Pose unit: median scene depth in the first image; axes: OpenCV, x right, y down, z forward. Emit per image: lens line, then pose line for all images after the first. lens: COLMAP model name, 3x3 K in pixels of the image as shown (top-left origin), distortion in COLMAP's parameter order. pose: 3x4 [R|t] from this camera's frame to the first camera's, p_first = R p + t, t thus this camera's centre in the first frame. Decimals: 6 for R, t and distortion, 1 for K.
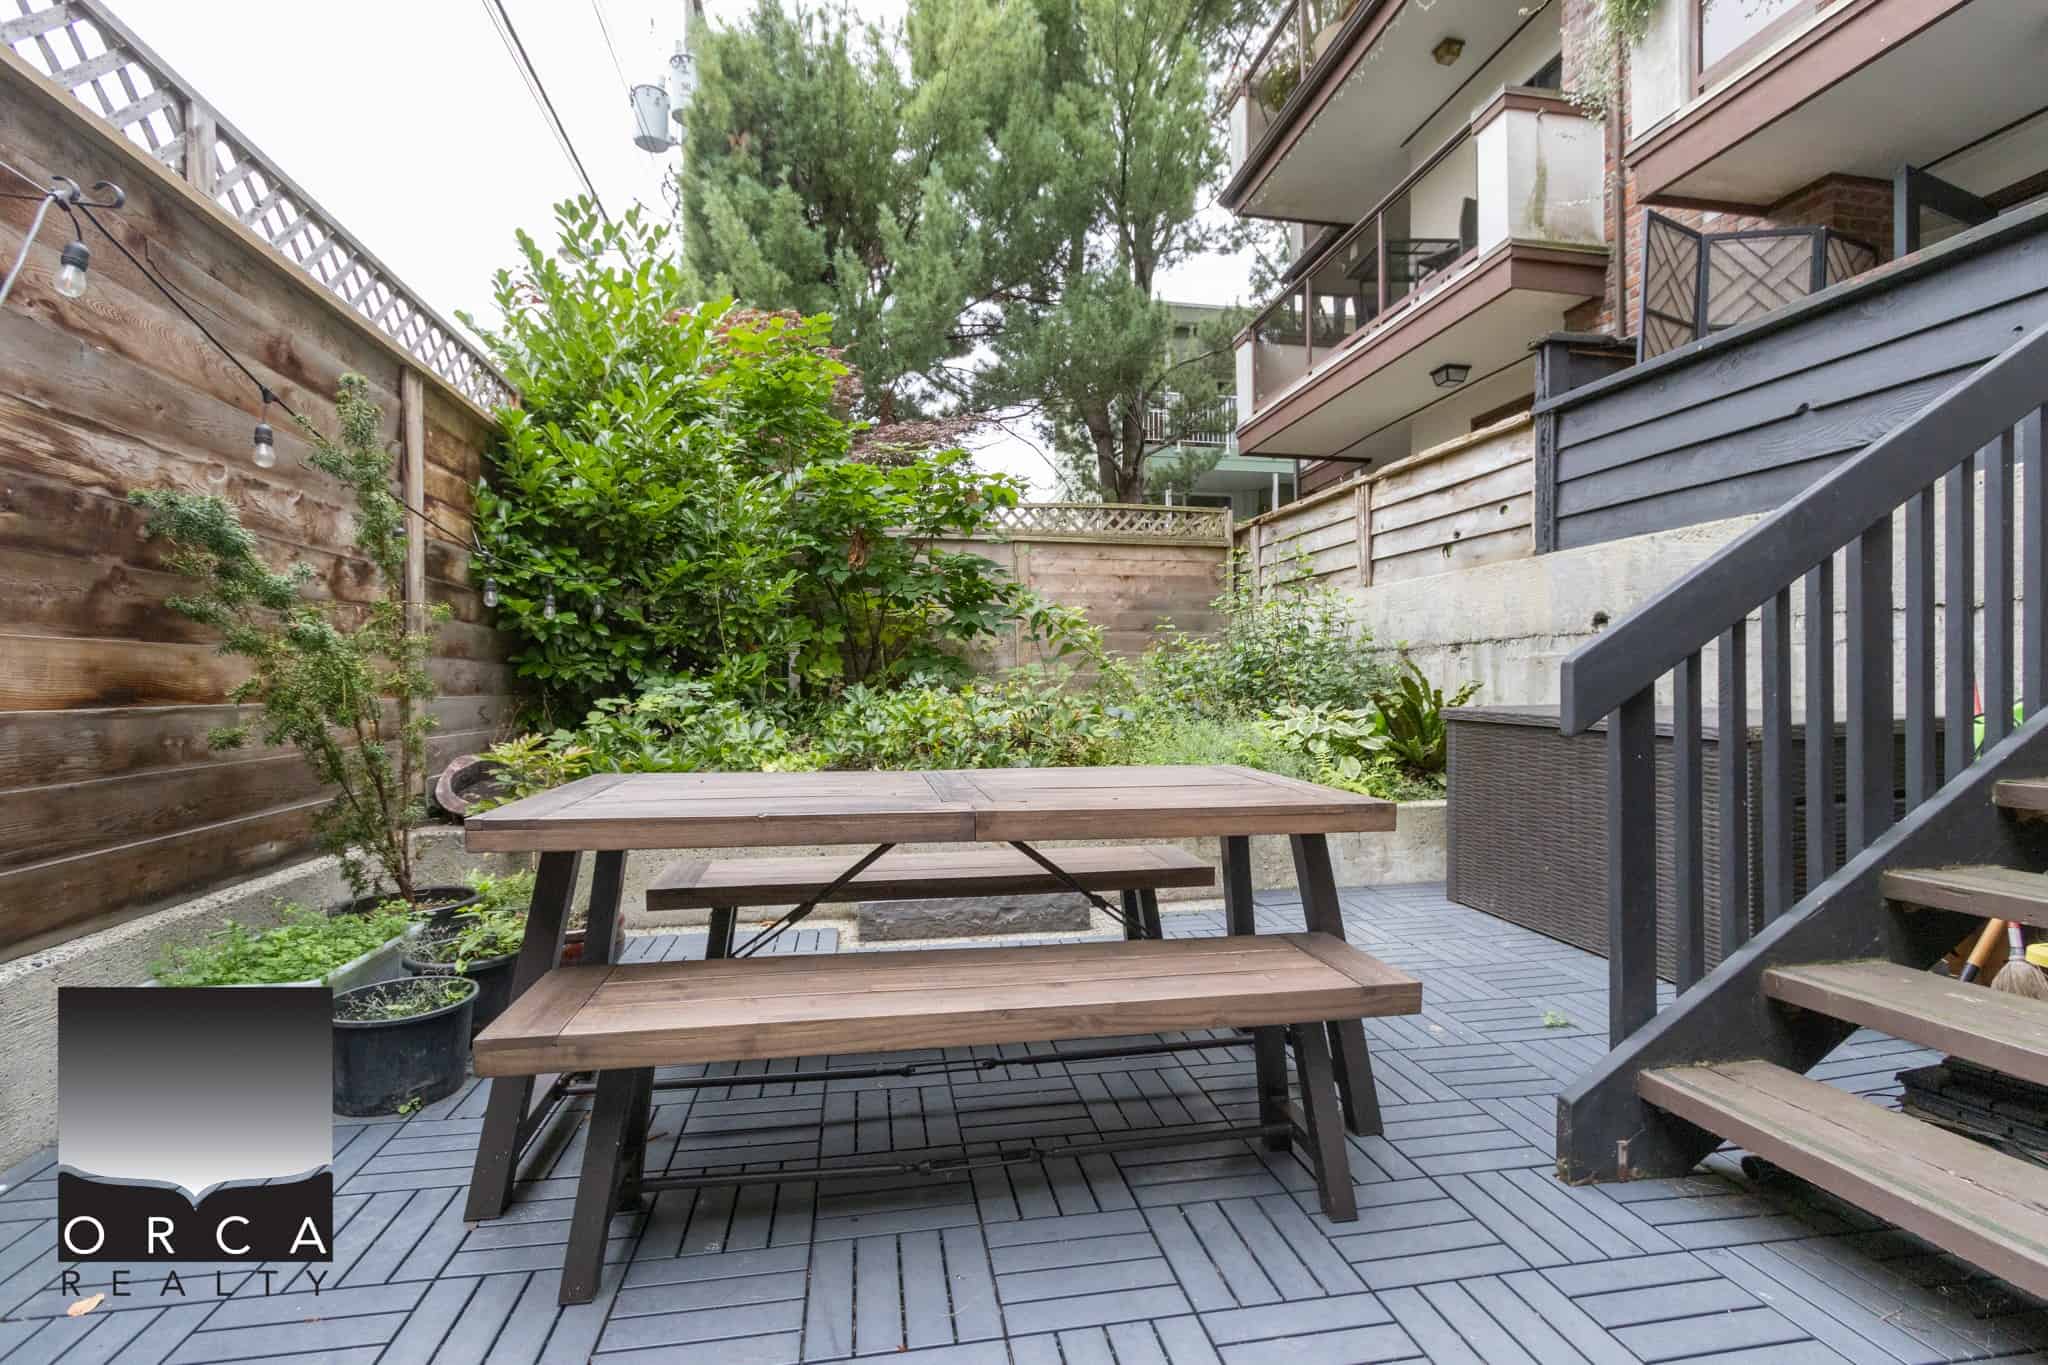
lens RADIAL K [[951.7, 0, 1024.8], [0, 951.7, 679.0], [0, 0, 1]] dist [0.011257, -0.003405]
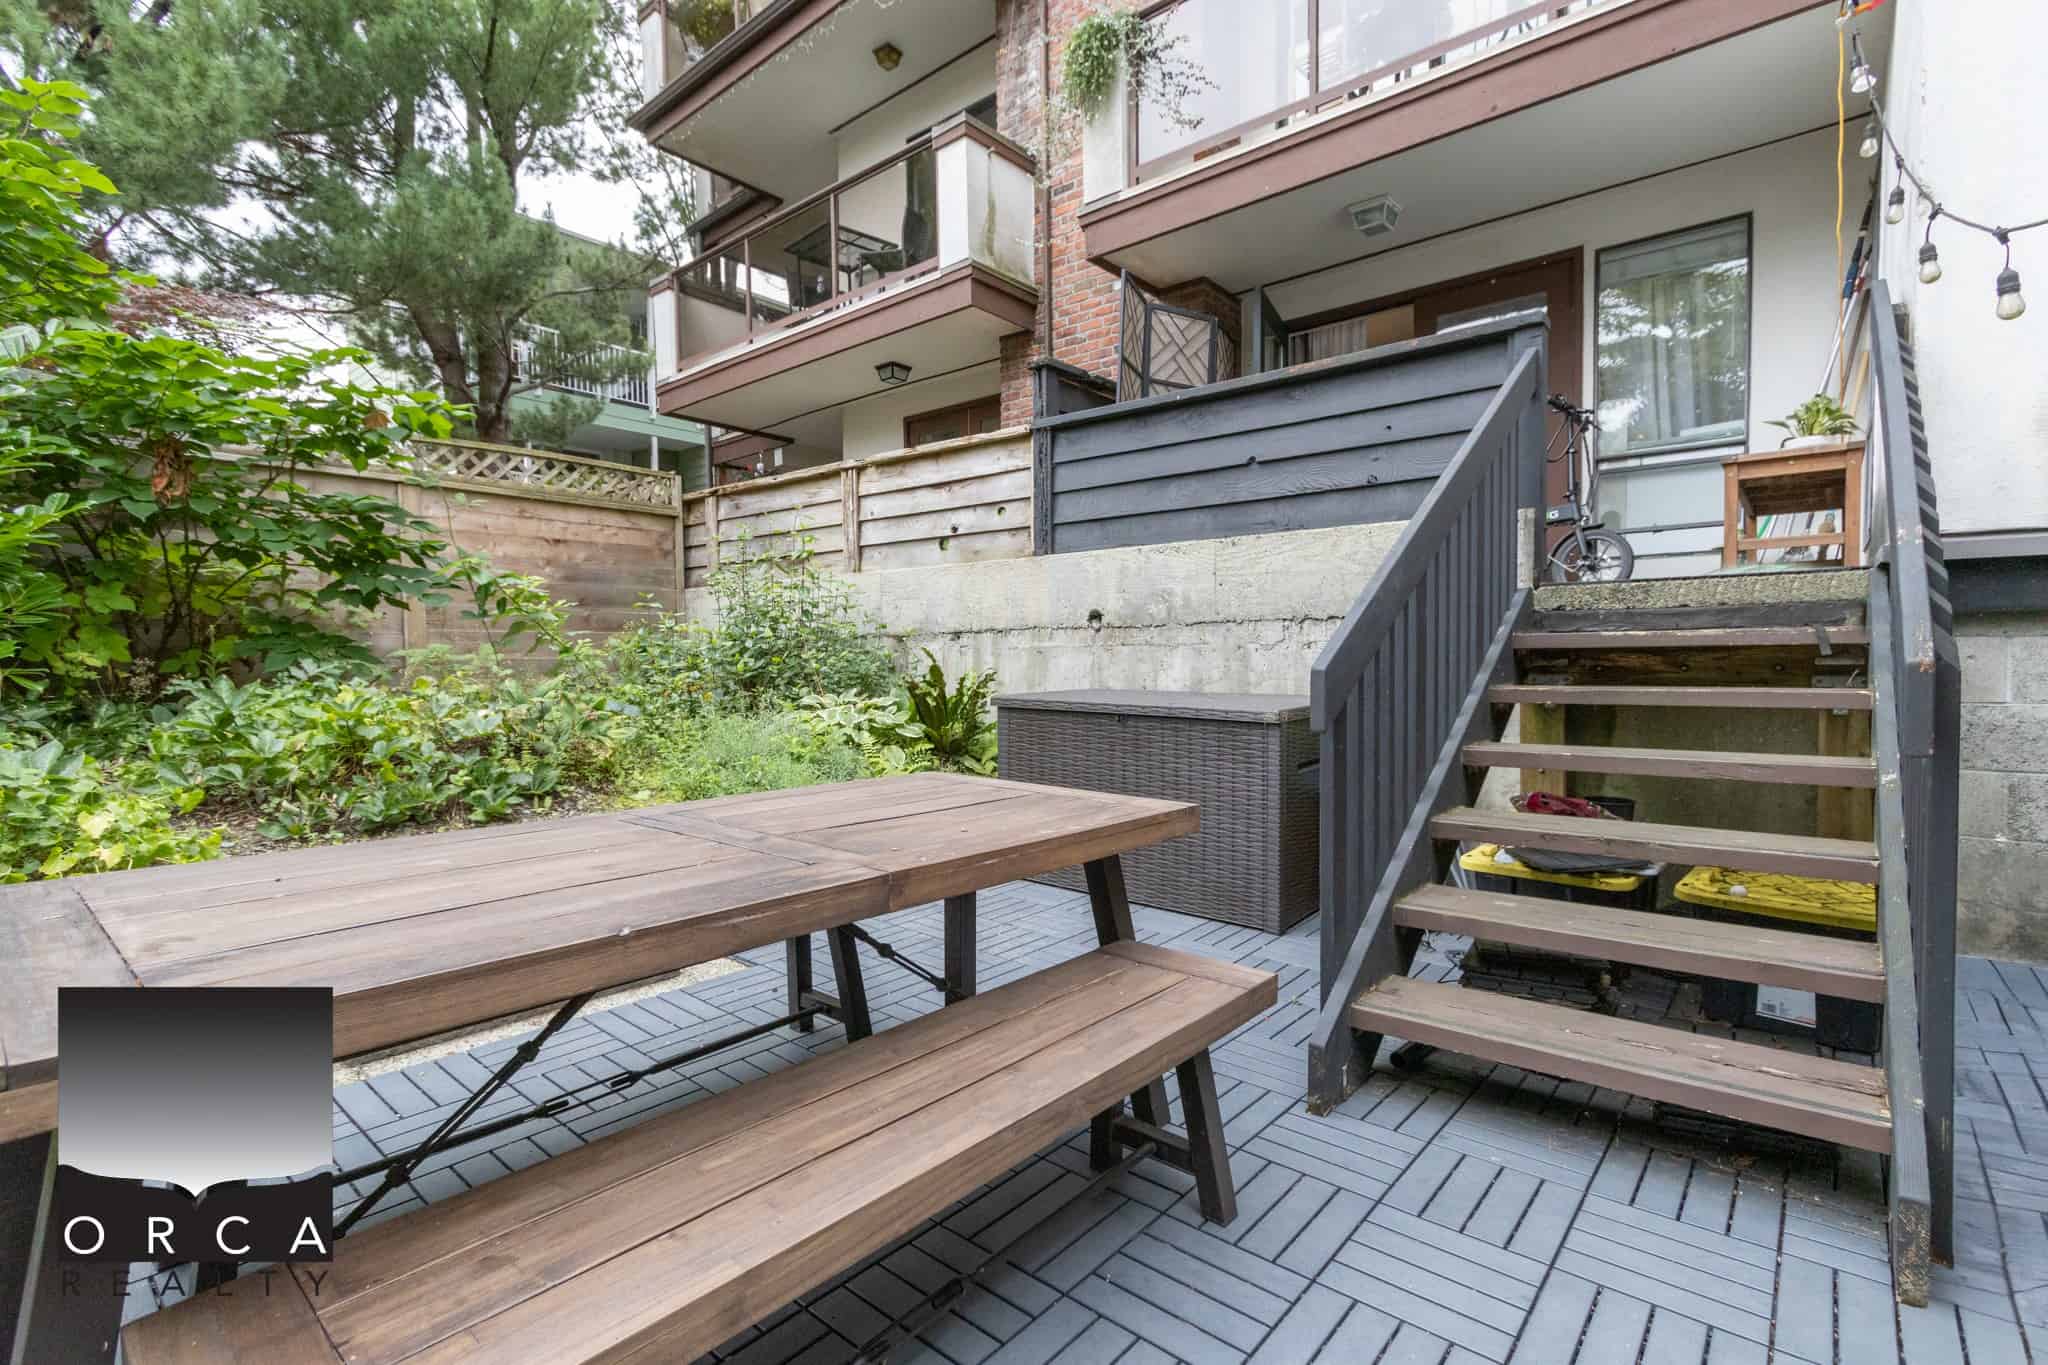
lens RADIAL K [[951.7, 0, 1025.8], [0, 951.7, 682.5], [0, 0, 1]] dist [0.011257, -0.003405]
pose [[0.771172, -0.017442, 0.636387, -0.141739], [-0.002557, 0.999532, 0.030494, -0.011633], [-0.636621, -0.025144, 0.770767, 0.109778]]
